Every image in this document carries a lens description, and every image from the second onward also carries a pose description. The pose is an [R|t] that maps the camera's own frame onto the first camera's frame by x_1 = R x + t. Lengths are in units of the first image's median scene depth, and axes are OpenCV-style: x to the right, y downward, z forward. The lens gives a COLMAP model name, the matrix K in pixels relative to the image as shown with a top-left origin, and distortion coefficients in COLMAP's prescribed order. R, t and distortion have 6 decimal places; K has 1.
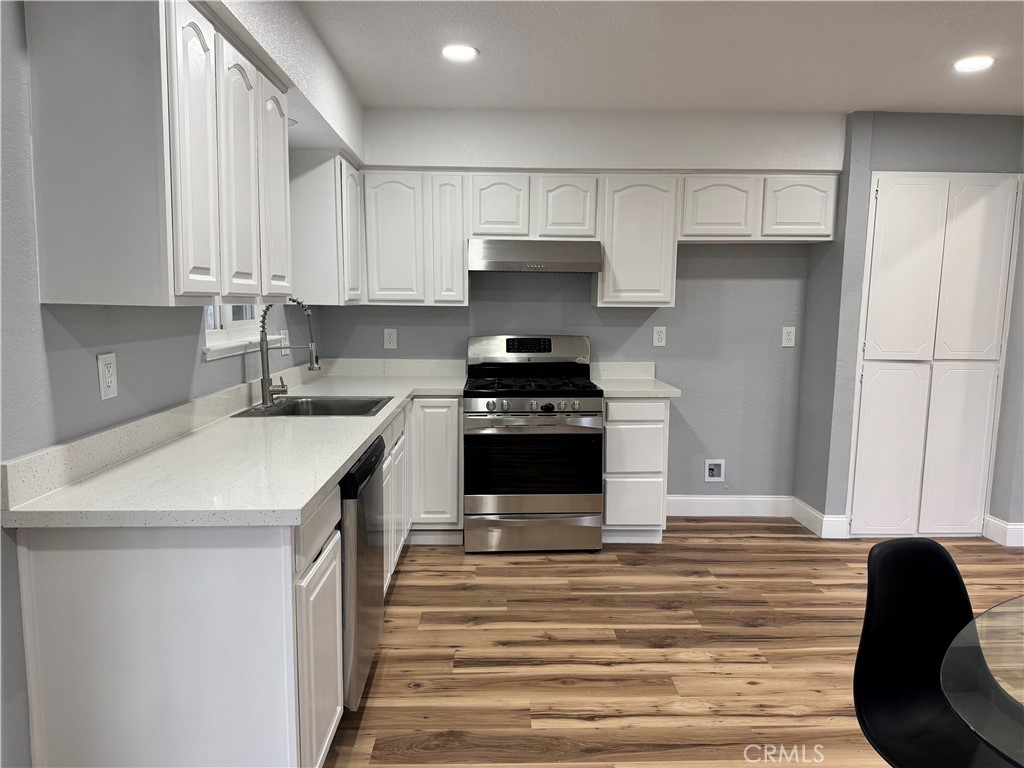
lens RADIAL K [[711.8, 0, 508.1], [0, 711.8, 387.7], [0, 0, 1]] dist [0.024423, -0.018096]
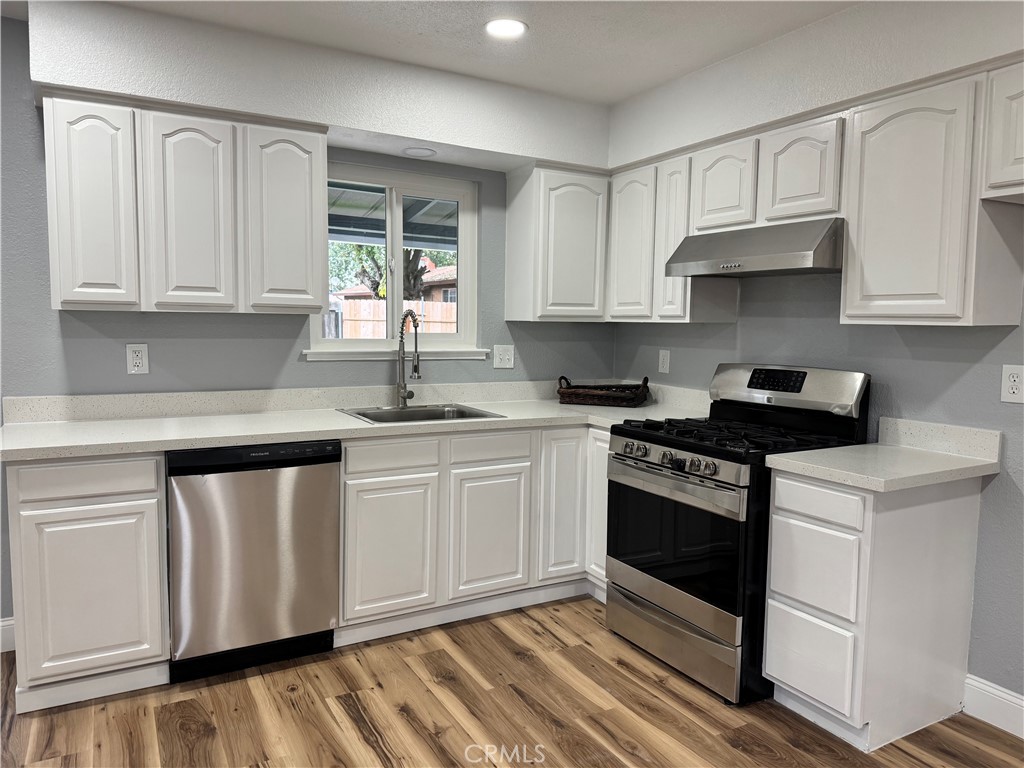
lens RADIAL K [[711.8, 0, 506.2], [0, 711.8, 378.4], [0, 0, 1]] dist [0.024423, -0.018096]
pose [[0.465794, 0.070392, -0.882089, 0.581044], [-0.117608, 0.992912, 0.017132, -0.047558], [0.877043, 0.095761, 0.470771, 0.497669]]
